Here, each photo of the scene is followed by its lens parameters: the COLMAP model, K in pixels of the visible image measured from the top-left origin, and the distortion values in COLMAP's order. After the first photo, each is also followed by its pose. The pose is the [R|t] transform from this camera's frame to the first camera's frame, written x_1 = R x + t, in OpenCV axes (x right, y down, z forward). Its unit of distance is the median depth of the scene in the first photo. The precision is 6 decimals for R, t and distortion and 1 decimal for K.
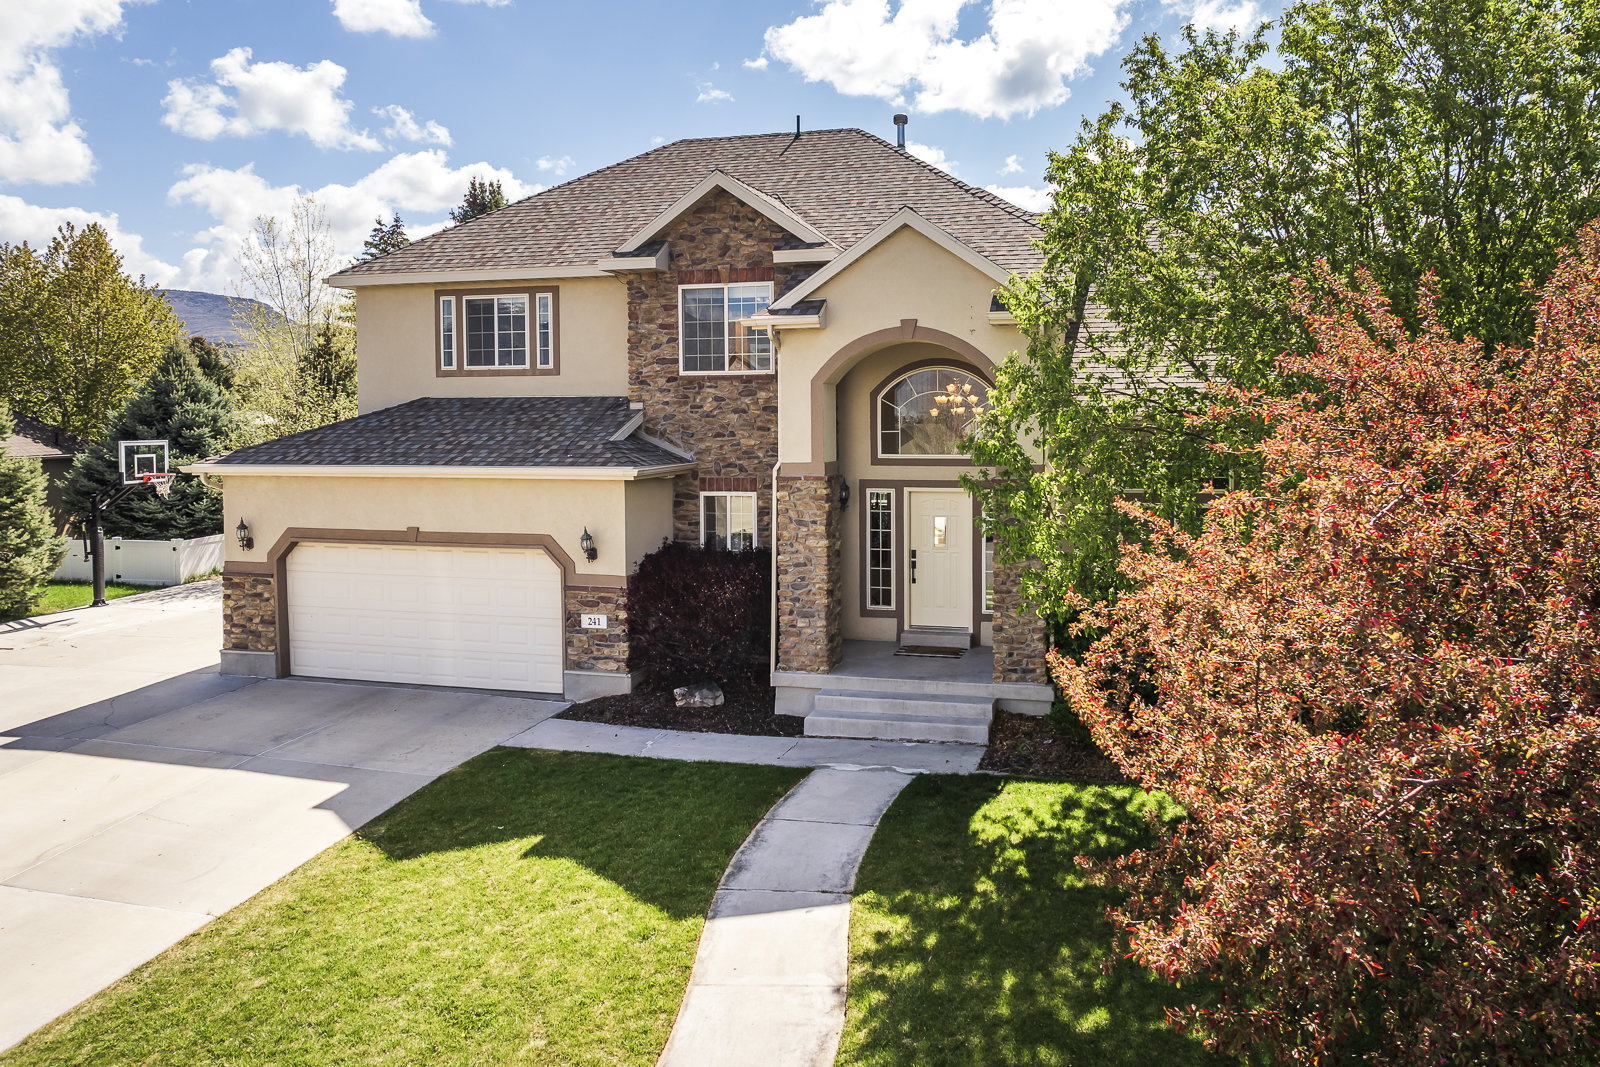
lens RADIAL K [[1129.2, 0, 893.6], [0, 1129.2, 515.5], [0, 0, 1]] dist [-0.039429, 0.003819]
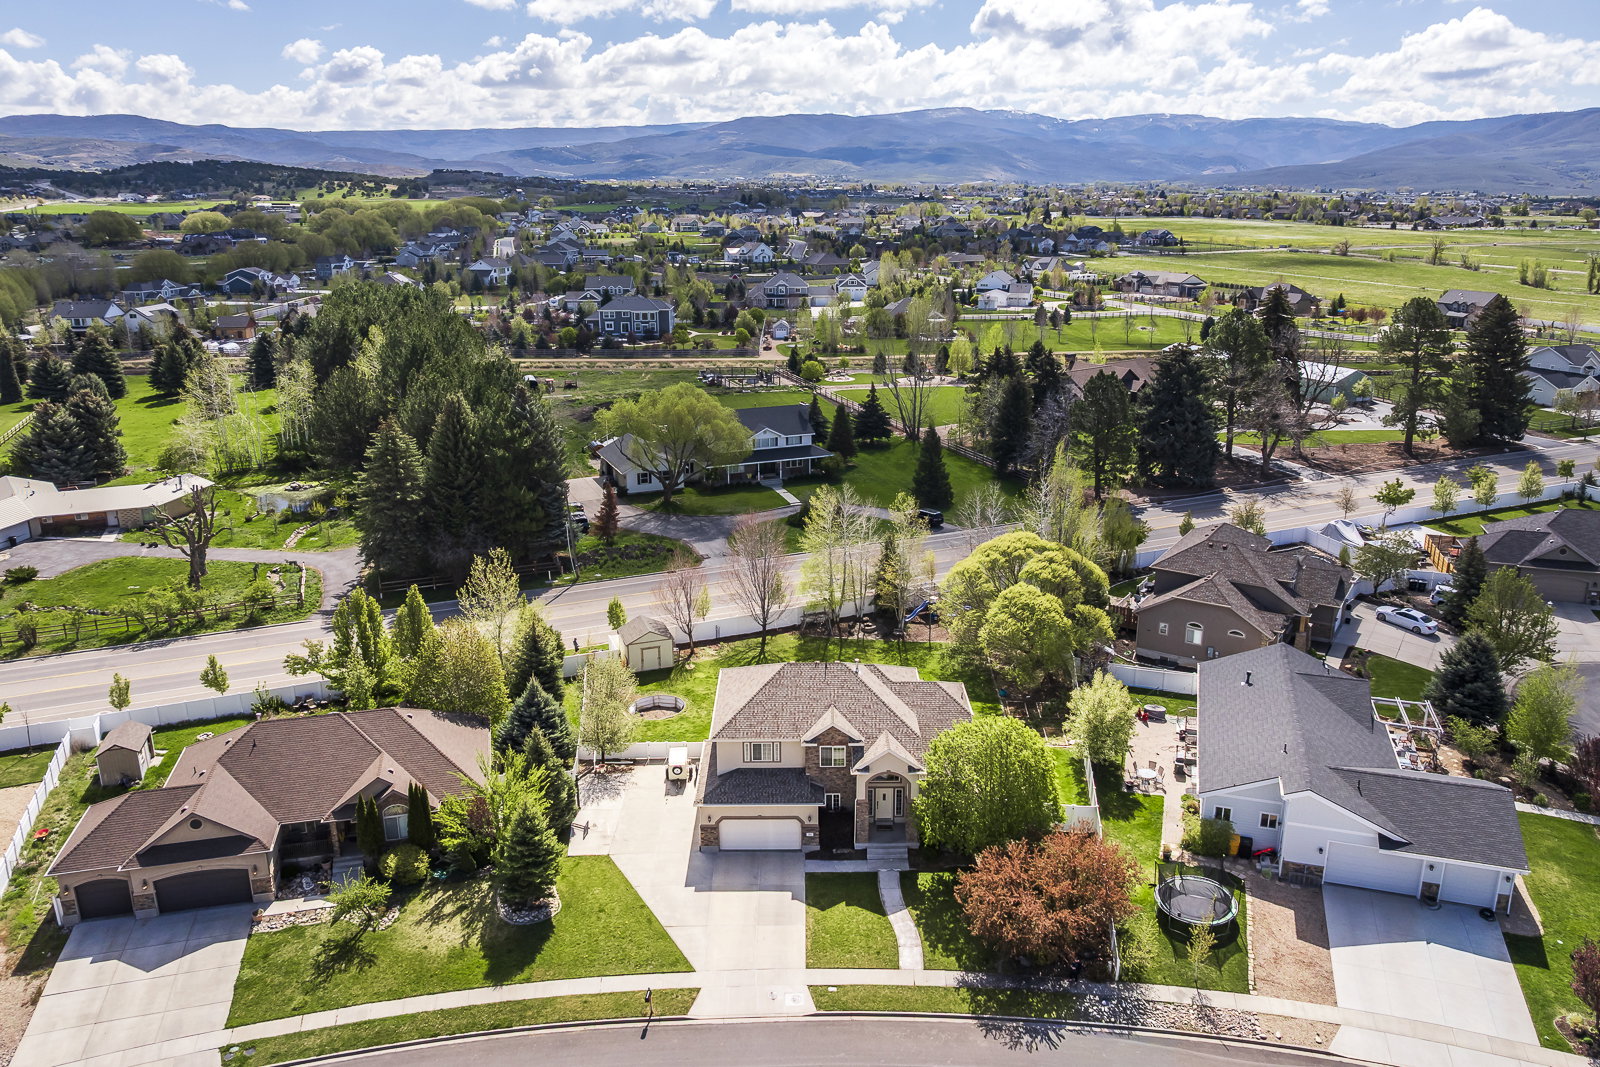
lens RADIAL K [[1129.2, 0, 804.4], [0, 1129.2, 499.6], [0, 0, 1]] dist [-0.039429, 0.003819]
pose [[0.971103, -0.073260, 0.227138, -1.146437], [0.028895, 0.980811, 0.192810, -1.936325], [-0.236904, -0.180676, 0.954585, -2.763416]]
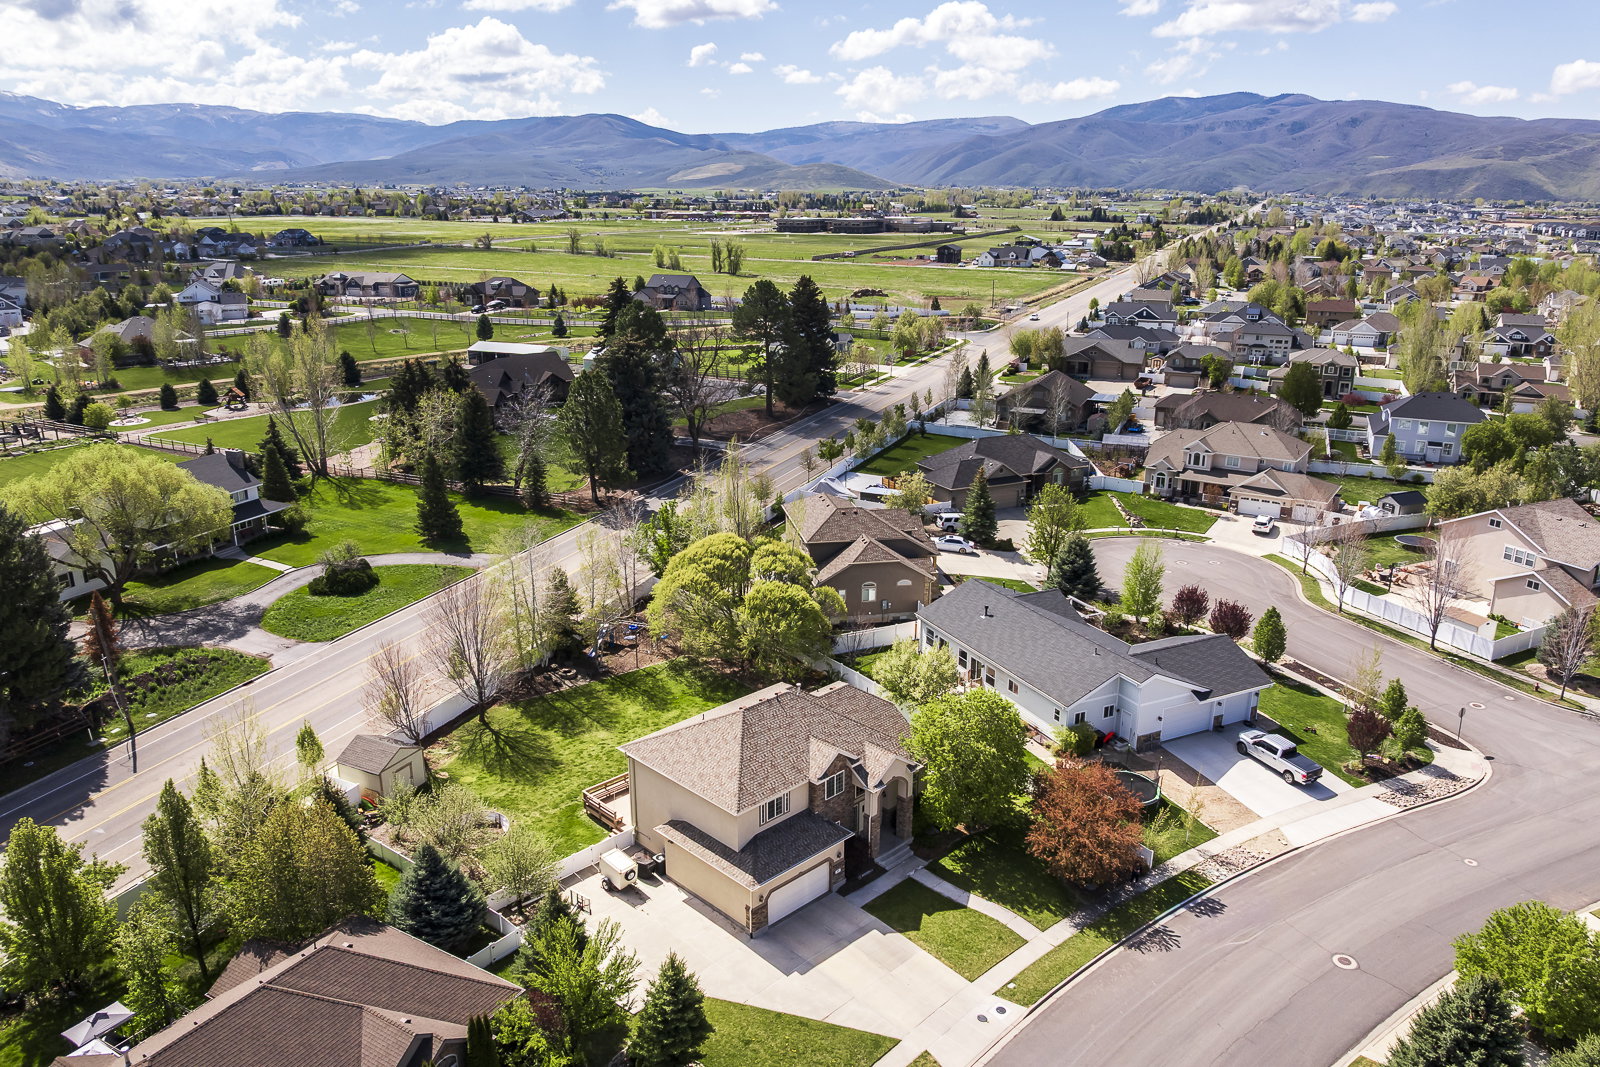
lens RADIAL K [[1129.2, 0, 809.3], [0, 1129.2, 546.7], [0, 0, 1]] dist [-0.039429, 0.003819]
pose [[0.524923, -0.258522, 0.810939, -3.239364], [0.059158, 0.961535, 0.268237, -2.073954], [-0.849092, -0.092830, 0.520025, -0.866457]]
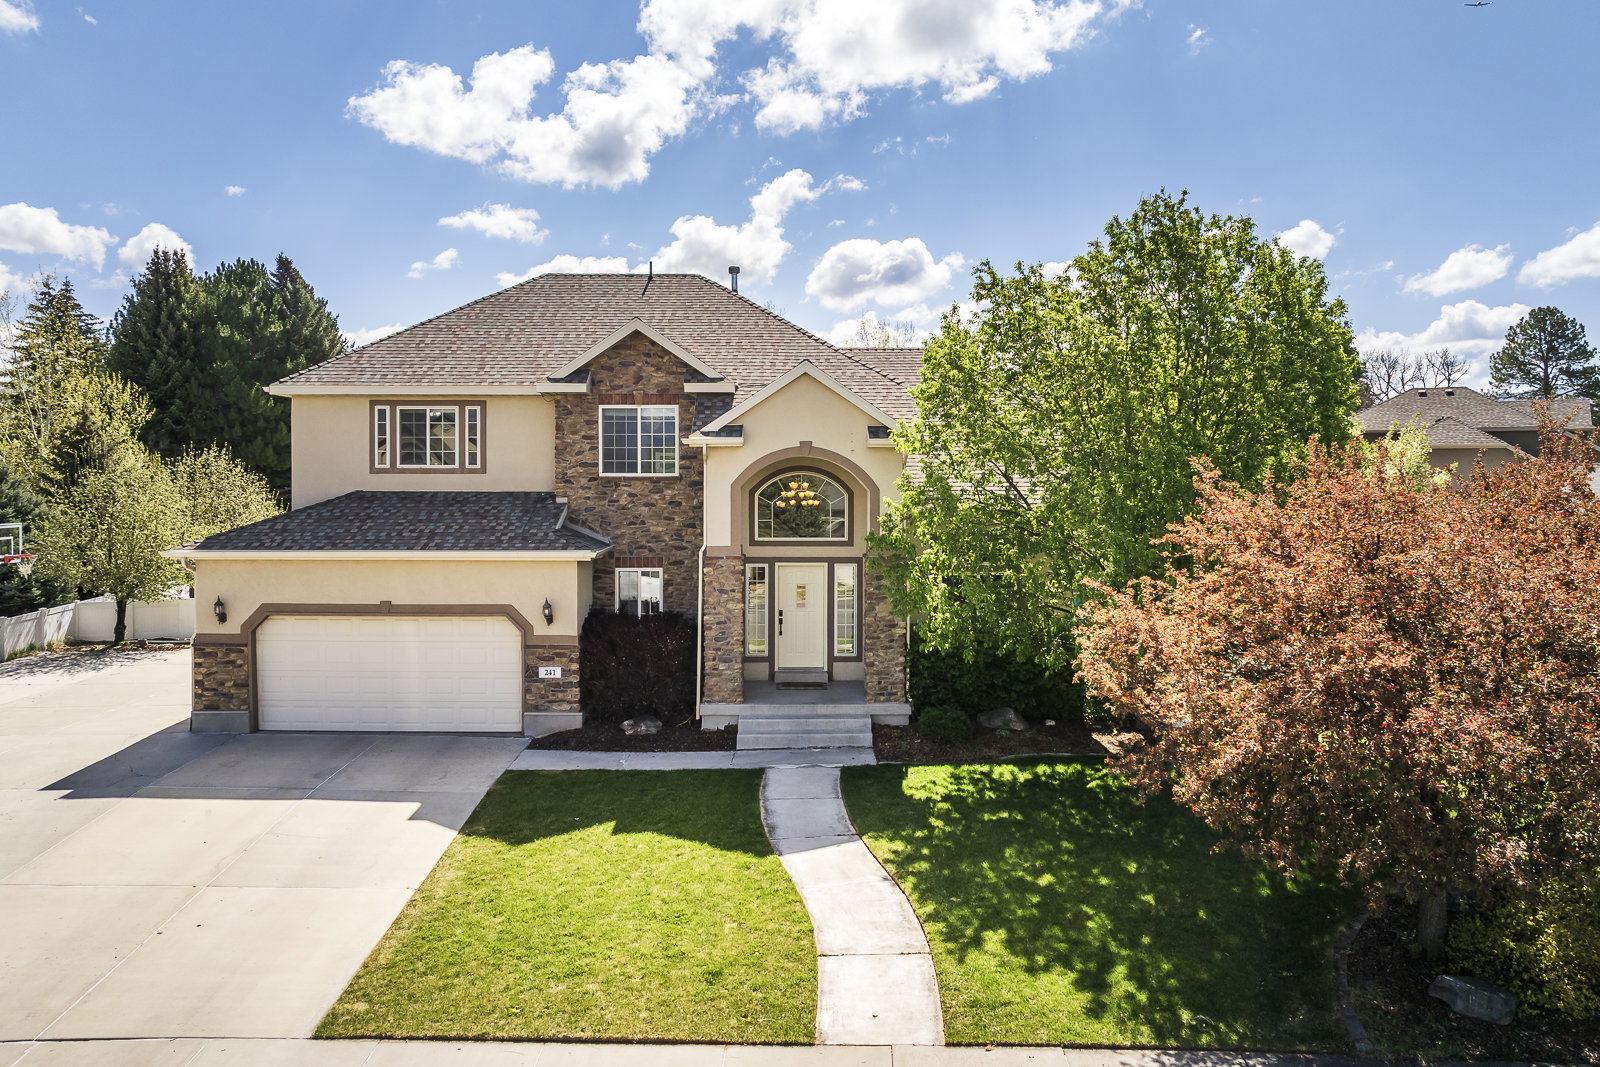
lens RADIAL K [[1129.2, 0, 807.4], [0, 1129.2, 515.3], [0, 0, 1]] dist [-0.039429, 0.003819]
pose [[0.968223, -0.005079, 0.250037, -0.301838], [0.017802, 0.998657, -0.048649, -0.015503], [-0.249454, 0.051554, 0.967013, -0.303809]]
